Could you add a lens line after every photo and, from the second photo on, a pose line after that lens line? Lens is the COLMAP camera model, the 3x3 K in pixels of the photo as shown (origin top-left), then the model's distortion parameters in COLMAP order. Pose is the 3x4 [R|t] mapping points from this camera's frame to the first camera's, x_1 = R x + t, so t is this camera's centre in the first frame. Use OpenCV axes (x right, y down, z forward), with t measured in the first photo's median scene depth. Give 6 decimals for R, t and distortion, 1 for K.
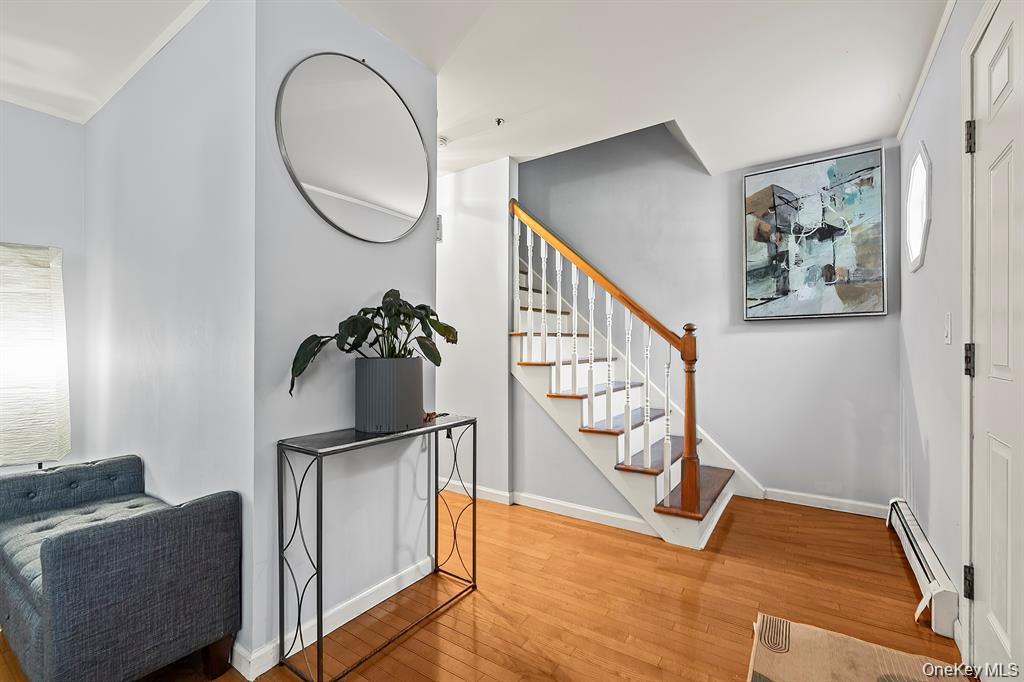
lens RADIAL K [[439.2, 0, 512.0], [0, 439.2, 341.0], [0, 0, 1]] dist [0.000326, 0.000192]
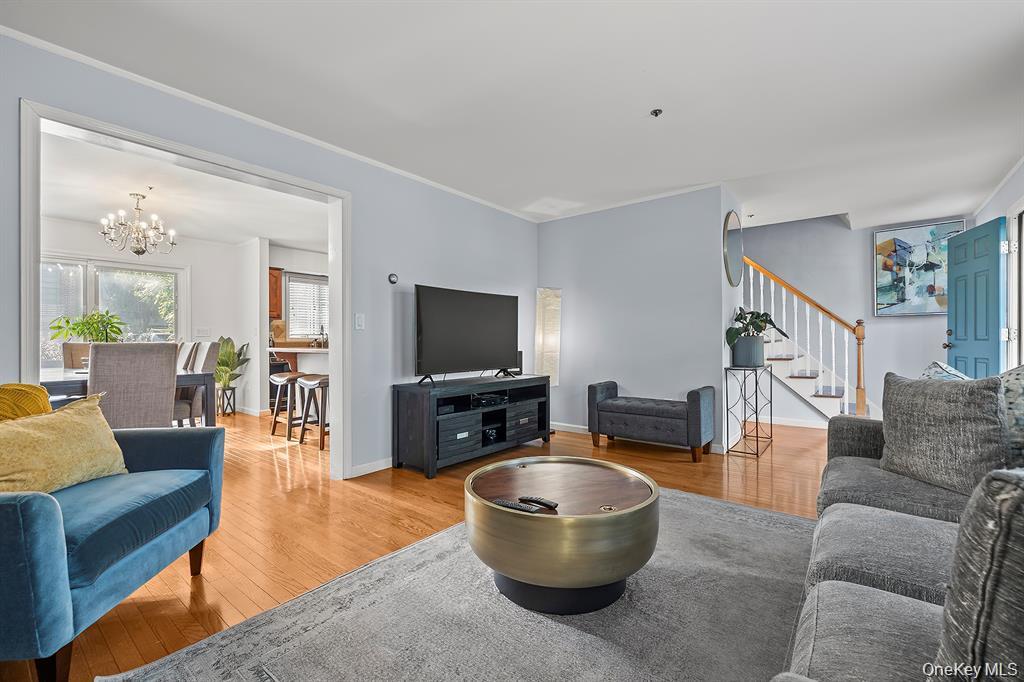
lens RADIAL K [[439.2, 0, 512.0], [0, 439.2, 341.0], [0, 0, 1]] dist [0.000326, 0.000192]
pose [[0.997595, -0.009828, -0.068617, -0.813909], [0.010697, 0.999867, 0.012309, 0.012490], [0.068487, -0.013013, 0.997567, -0.854550]]
